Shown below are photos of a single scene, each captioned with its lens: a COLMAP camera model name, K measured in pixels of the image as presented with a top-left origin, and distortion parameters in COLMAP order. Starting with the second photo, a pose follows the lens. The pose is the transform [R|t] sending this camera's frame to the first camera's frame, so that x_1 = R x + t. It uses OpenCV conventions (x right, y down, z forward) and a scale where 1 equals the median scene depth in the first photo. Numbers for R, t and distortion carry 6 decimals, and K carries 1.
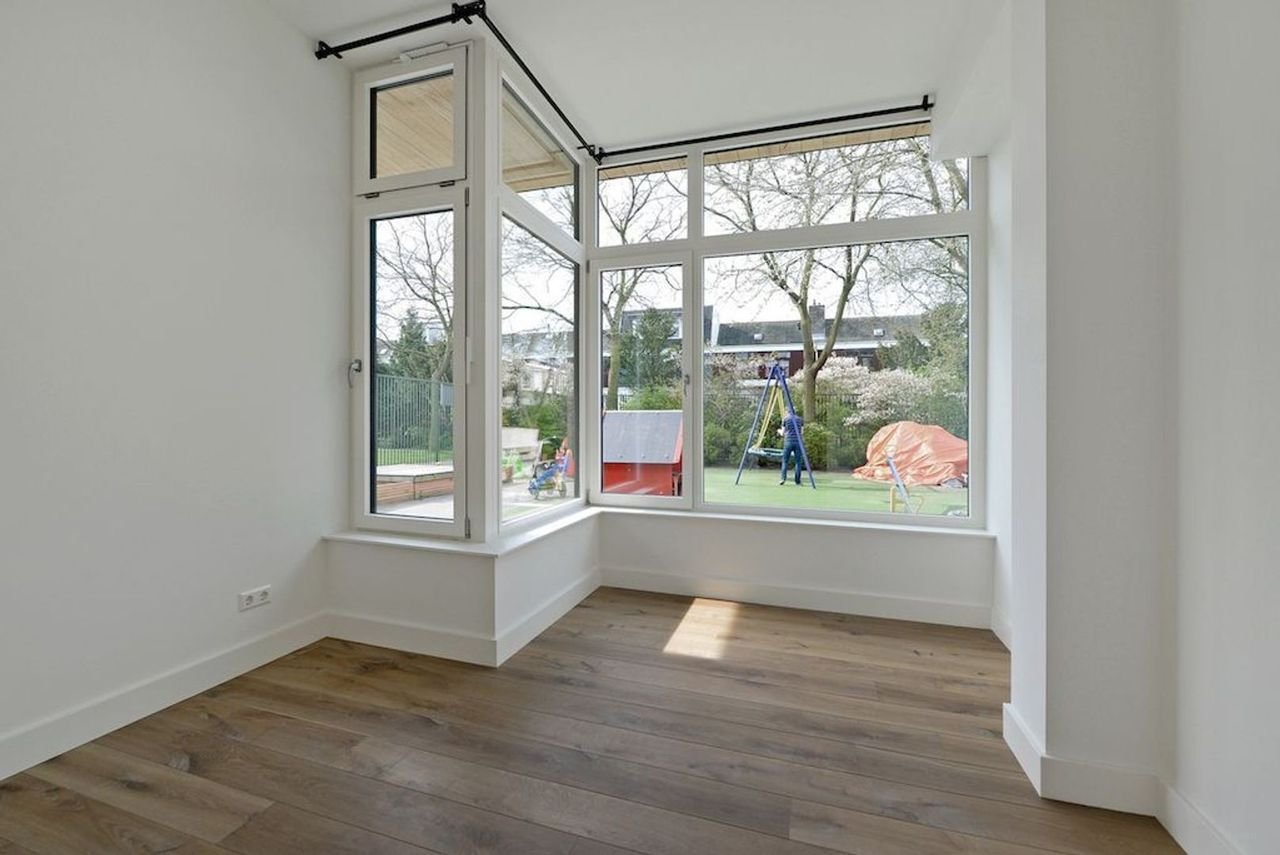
lens RADIAL K [[544.1, 0, 642.0], [0, 544.1, 418.1], [0, 0, 1]] dist [-0.012585, -0.000411]
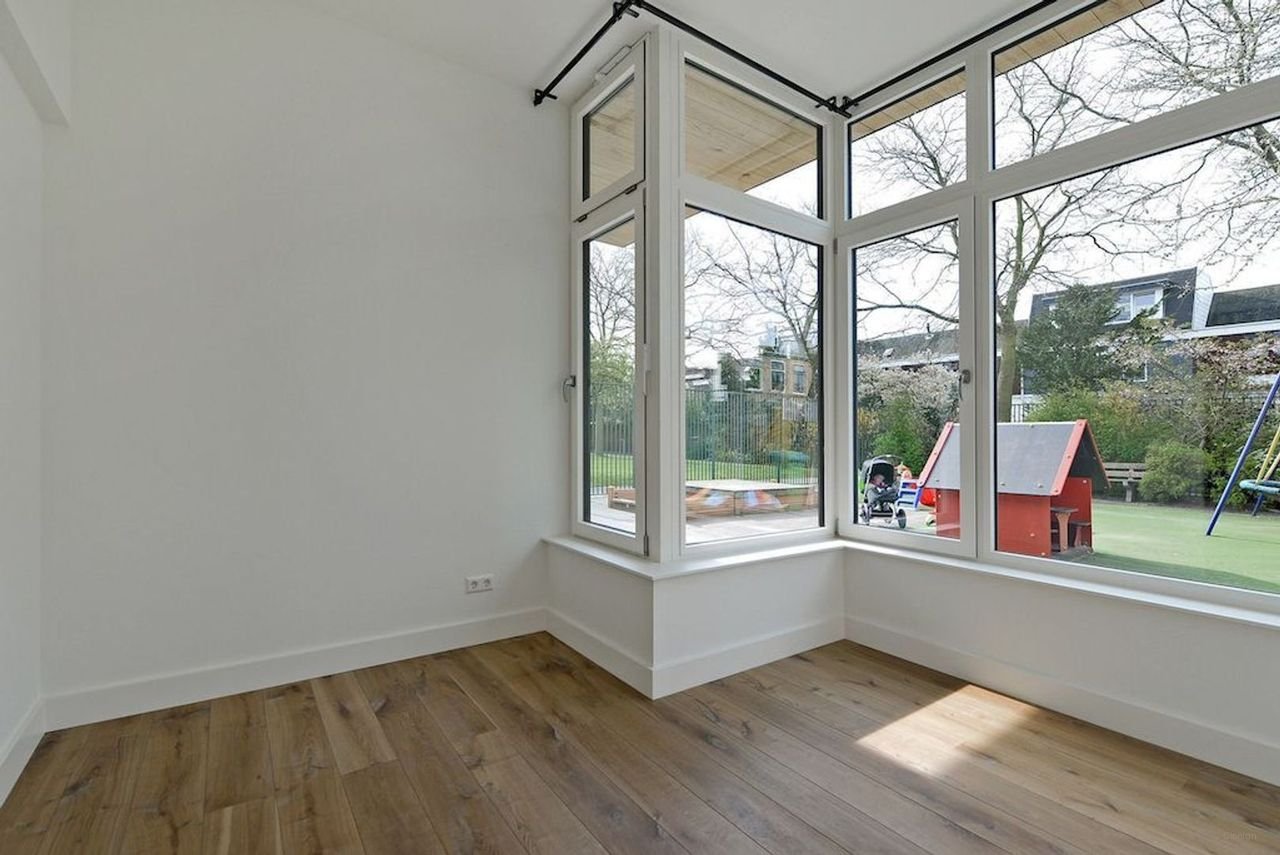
lens RADIAL K [[581.3, 0, 640.6], [0, 581.3, 429.6], [0, 0, 1]] dist [-0.001966, -0.001219]
pose [[0.798564, -0.003548, -0.601900, 0.267433], [-0.001386, 0.999969, -0.007735, 0.007013], [0.601909, 0.007011, 0.798534, 0.168362]]
